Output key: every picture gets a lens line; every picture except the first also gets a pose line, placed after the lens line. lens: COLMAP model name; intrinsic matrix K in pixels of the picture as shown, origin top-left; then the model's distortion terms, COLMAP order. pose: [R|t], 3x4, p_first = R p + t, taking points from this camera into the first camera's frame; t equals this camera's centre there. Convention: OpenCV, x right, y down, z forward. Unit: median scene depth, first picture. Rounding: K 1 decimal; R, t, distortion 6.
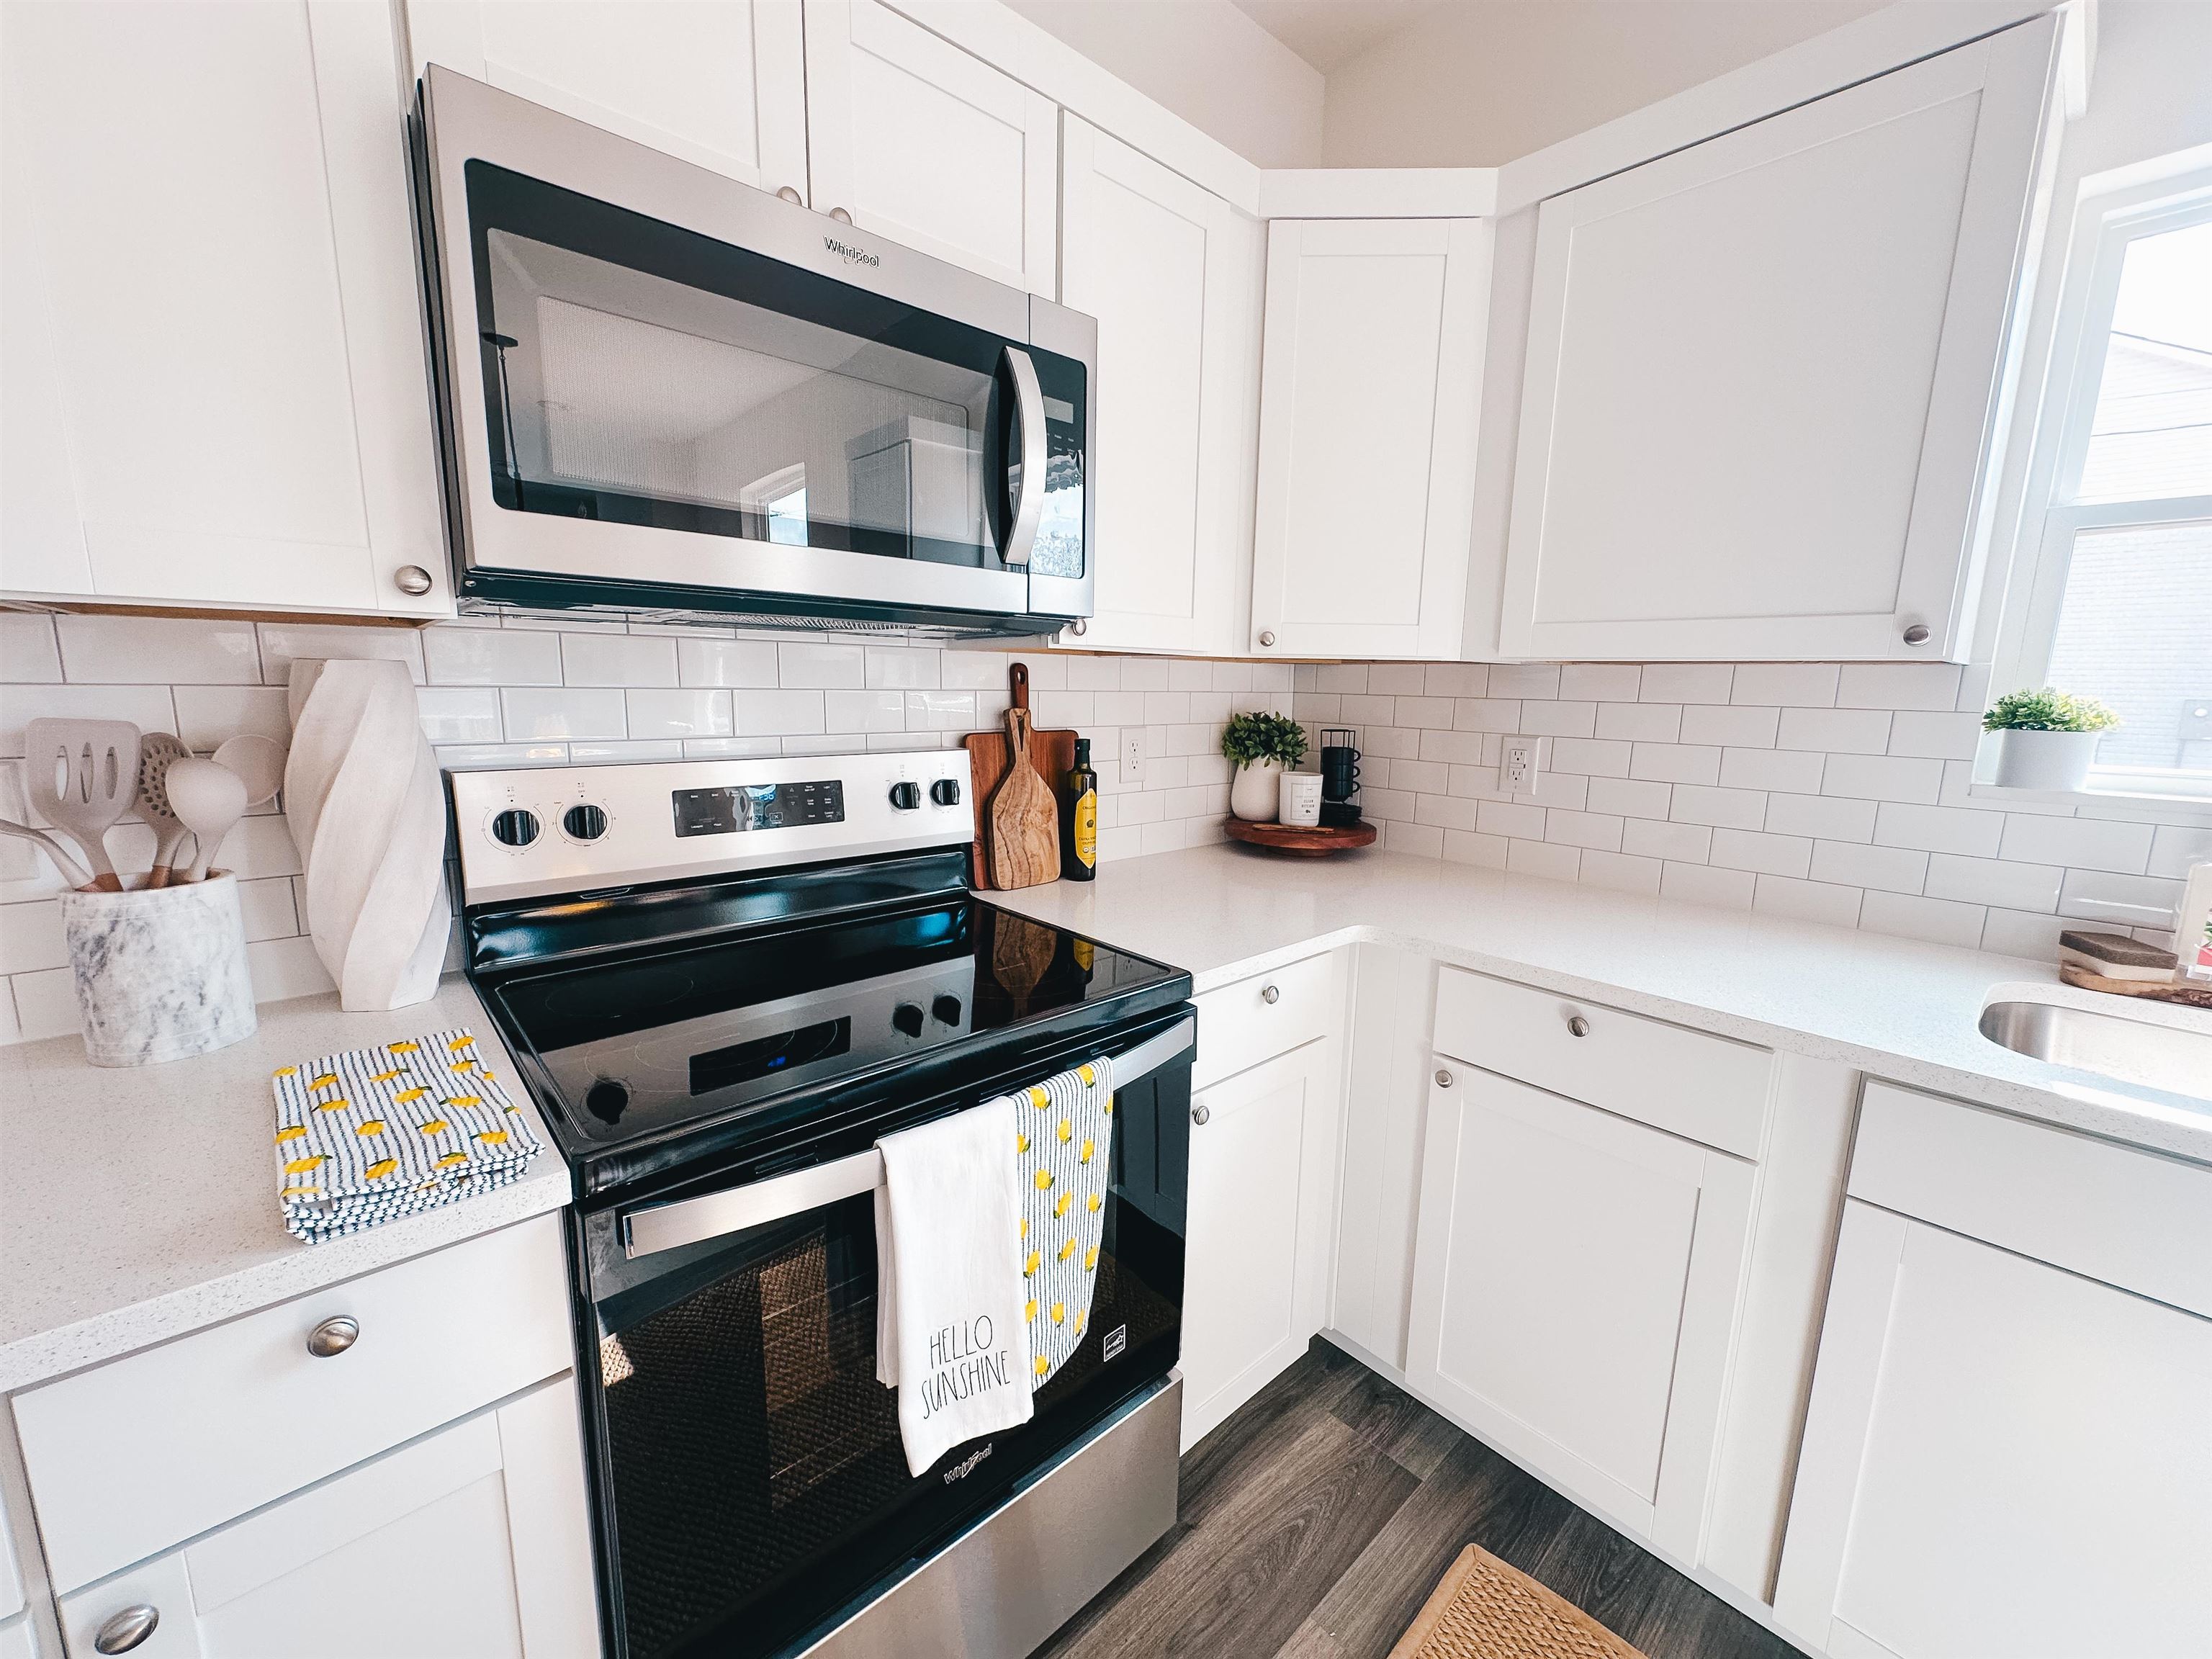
lens RADIAL K [[885.1, 0, 1113.2], [0, 885.1, 832.2], [0, 0, 1]] dist [-0.000401, 0.000326]
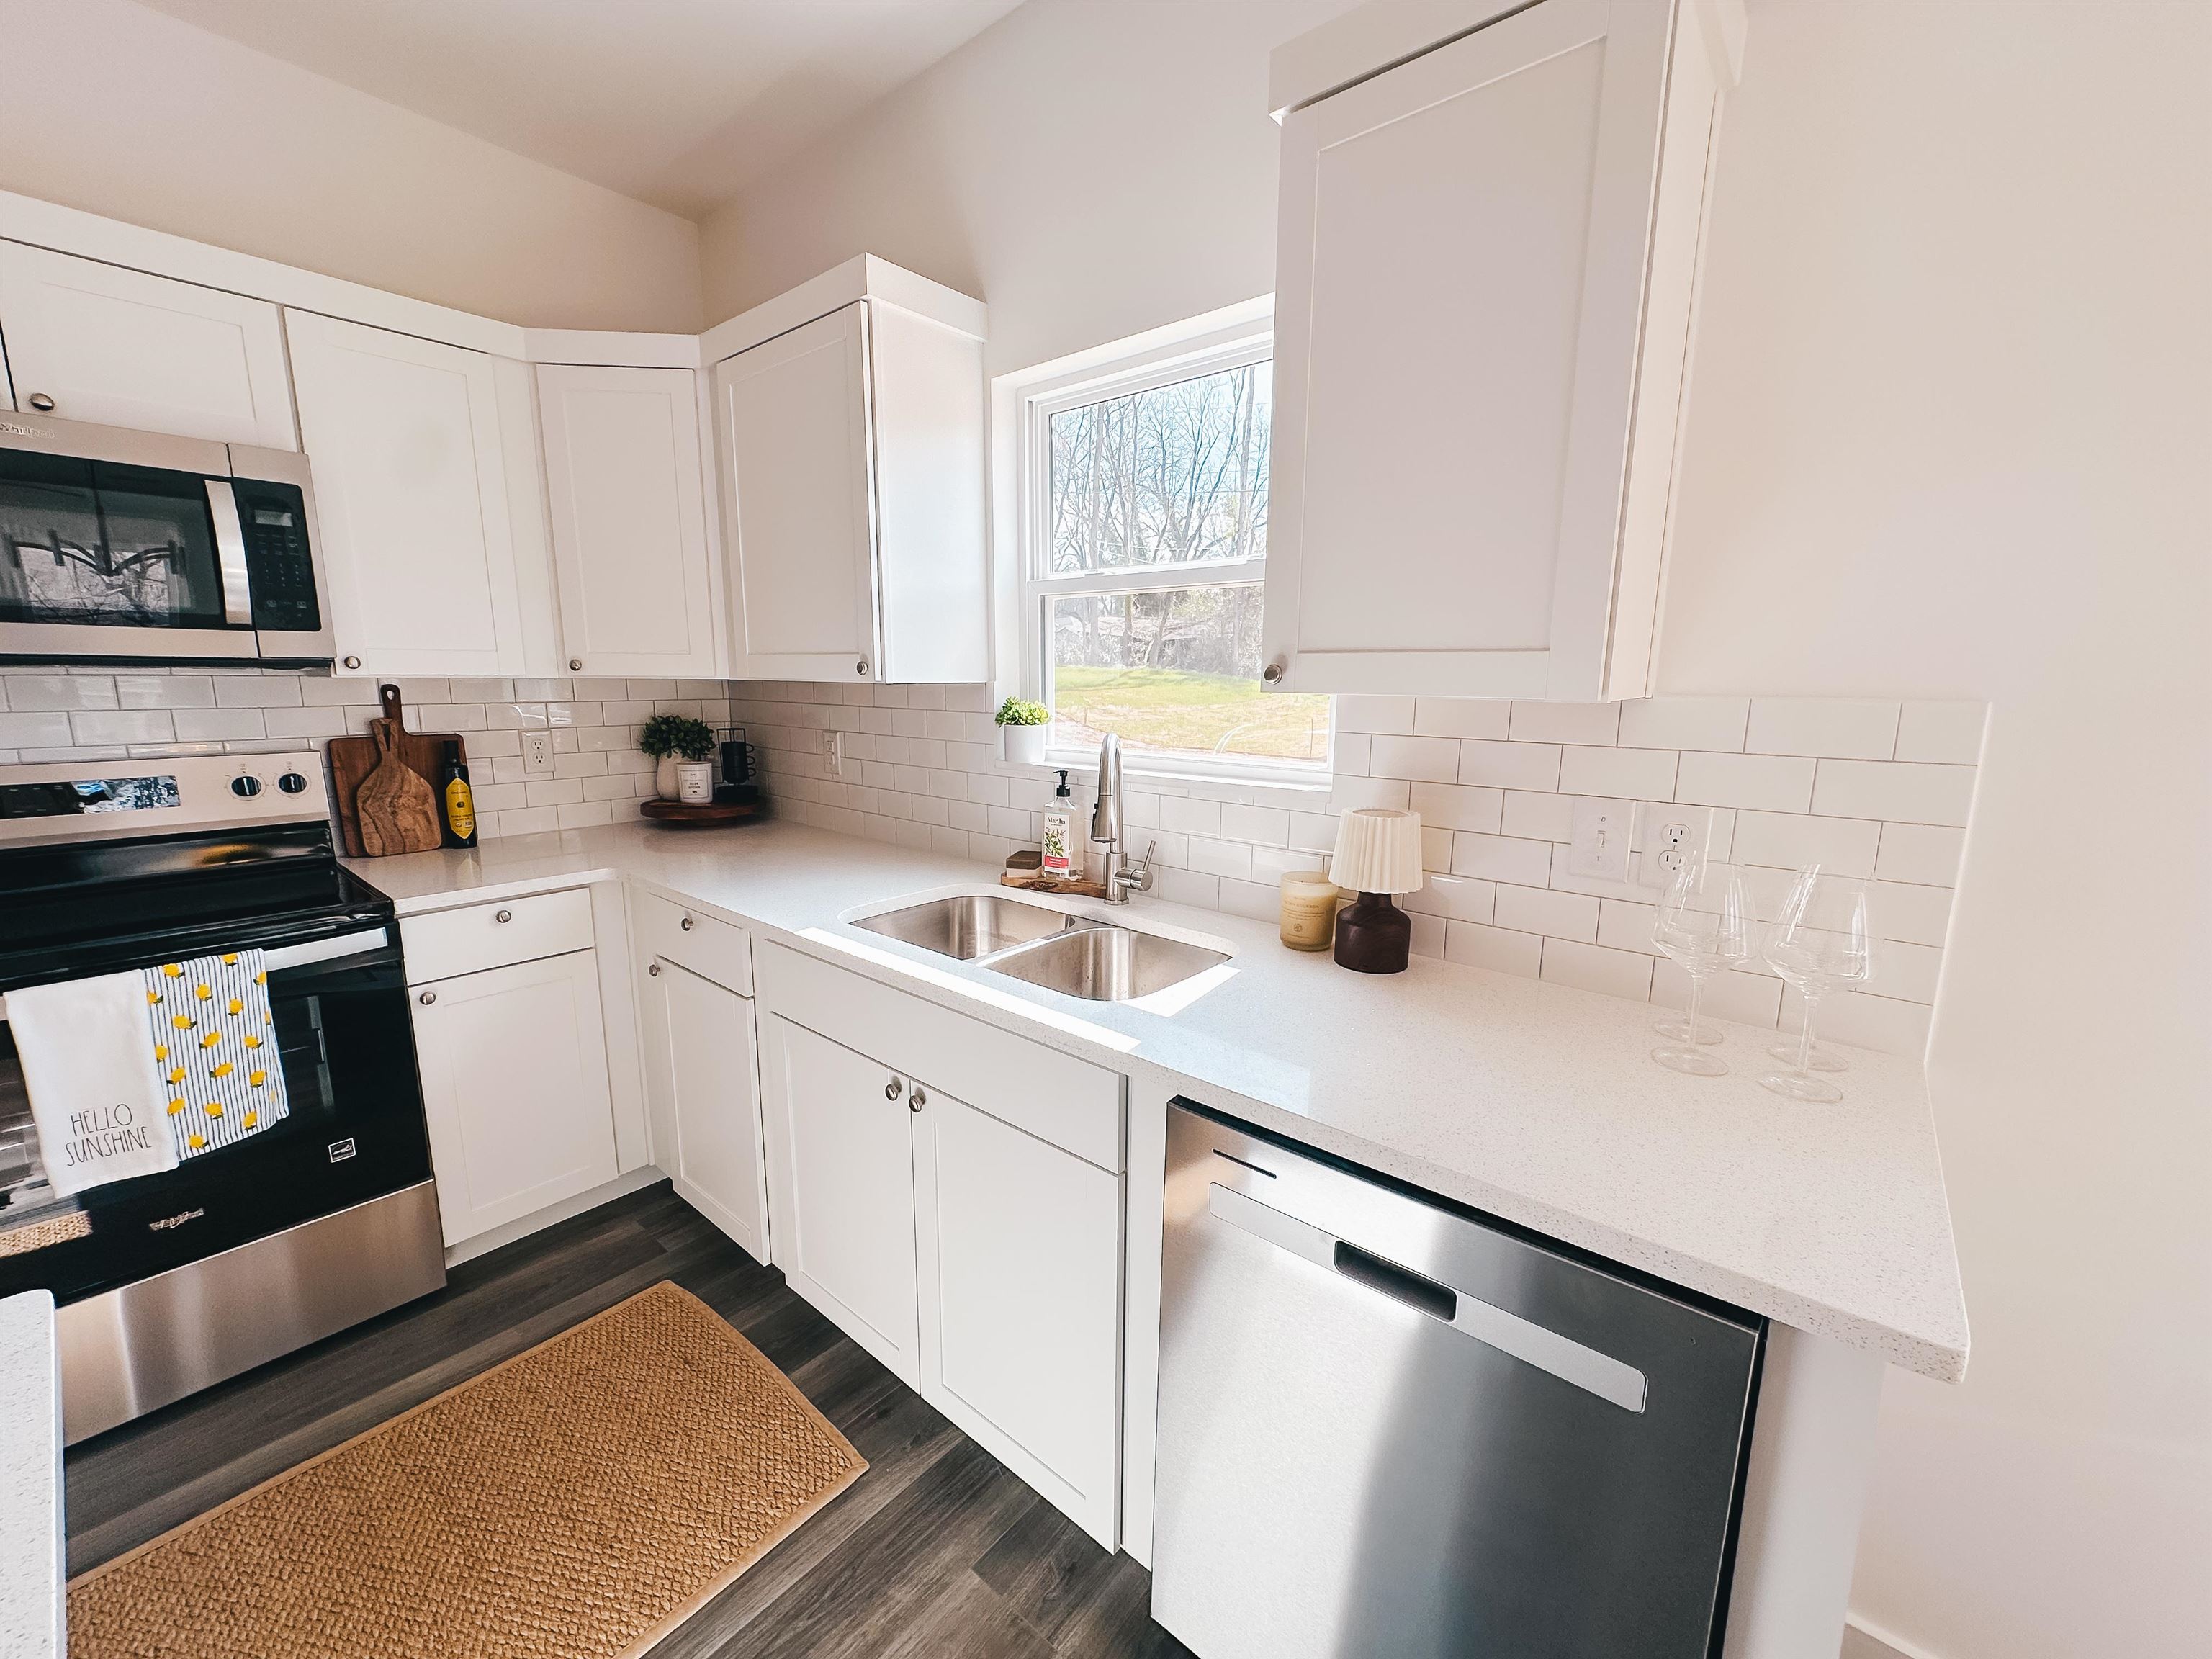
lens RADIAL K [[885.1, 0, 1099.3], [0, 885.1, 829.7], [0, 0, 1]] dist [-0.000401, 0.000326]
pose [[0.990723, -0.033490, 0.131708, 0.774143], [0.032710, 0.999432, 0.008082, 0.049825], [-0.131904, -0.003699, 0.991256, -0.452844]]
